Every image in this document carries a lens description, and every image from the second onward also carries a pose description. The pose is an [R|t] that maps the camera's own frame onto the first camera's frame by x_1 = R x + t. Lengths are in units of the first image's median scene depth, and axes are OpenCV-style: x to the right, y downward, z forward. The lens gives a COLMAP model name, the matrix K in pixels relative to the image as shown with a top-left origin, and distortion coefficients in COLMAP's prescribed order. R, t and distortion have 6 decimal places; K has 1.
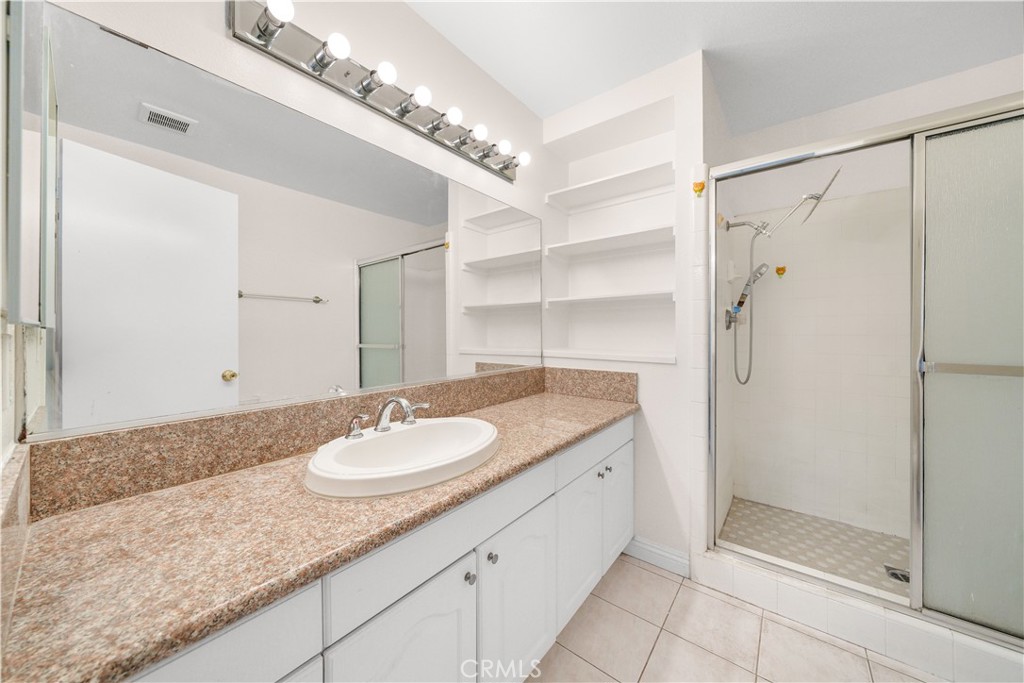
lens RADIAL K [[350.9, 0, 508.6], [0, 350.9, 335.5], [0, 0, 1]] dist [-0.004172, -0.000209]
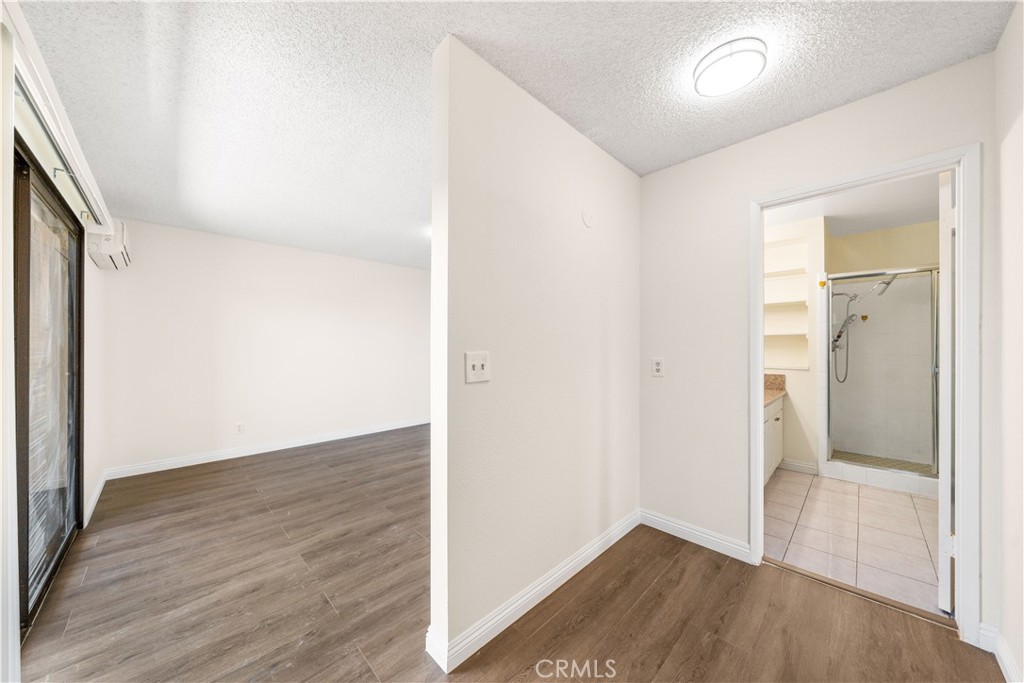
lens RADIAL K [[350.9, 0, 508.9], [0, 350.9, 345.5], [0, 0, 1]] dist [-0.004172, -0.000209]
pose [[0.993404, 0.002283, -0.114642, -0.963813], [-0.003293, 0.999957, -0.008616, -0.033986], [0.114617, 0.008937, 0.993370, -1.144693]]
